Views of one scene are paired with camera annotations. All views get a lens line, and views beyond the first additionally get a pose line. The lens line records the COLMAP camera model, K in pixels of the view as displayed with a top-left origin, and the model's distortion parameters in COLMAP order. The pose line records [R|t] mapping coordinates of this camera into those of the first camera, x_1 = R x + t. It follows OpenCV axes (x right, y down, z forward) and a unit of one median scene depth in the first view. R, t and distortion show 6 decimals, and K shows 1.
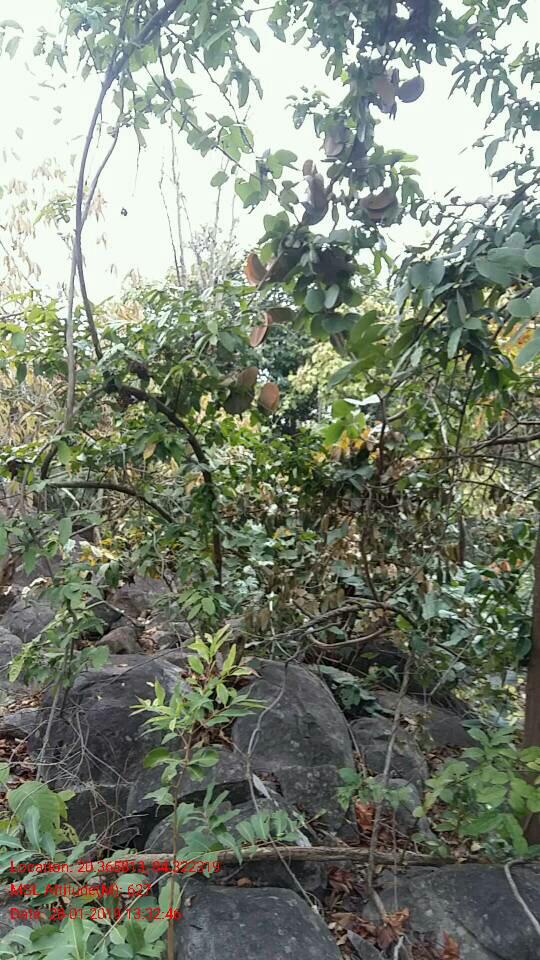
lens RADIAL K [[743.5, 0, 278.1], [0, 743.5, 459.8], [0, 0, 1]] dist [0.106935, -0.237058]
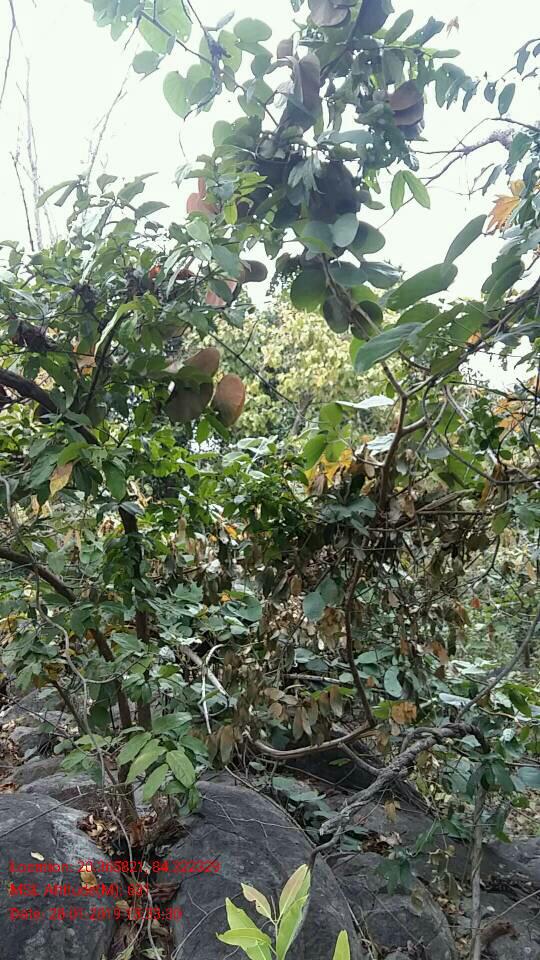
lens RADIAL K [[743.5, 0, 278.1], [0, 743.5, 459.8], [0, 0, 1]] dist [0.106935, -0.237058]
pose [[0.979325, -0.017812, 0.201510, -0.100535], [0.028994, 0.998191, -0.052676, 0.006086], [-0.200207, 0.057429, 0.978069, 0.351017]]
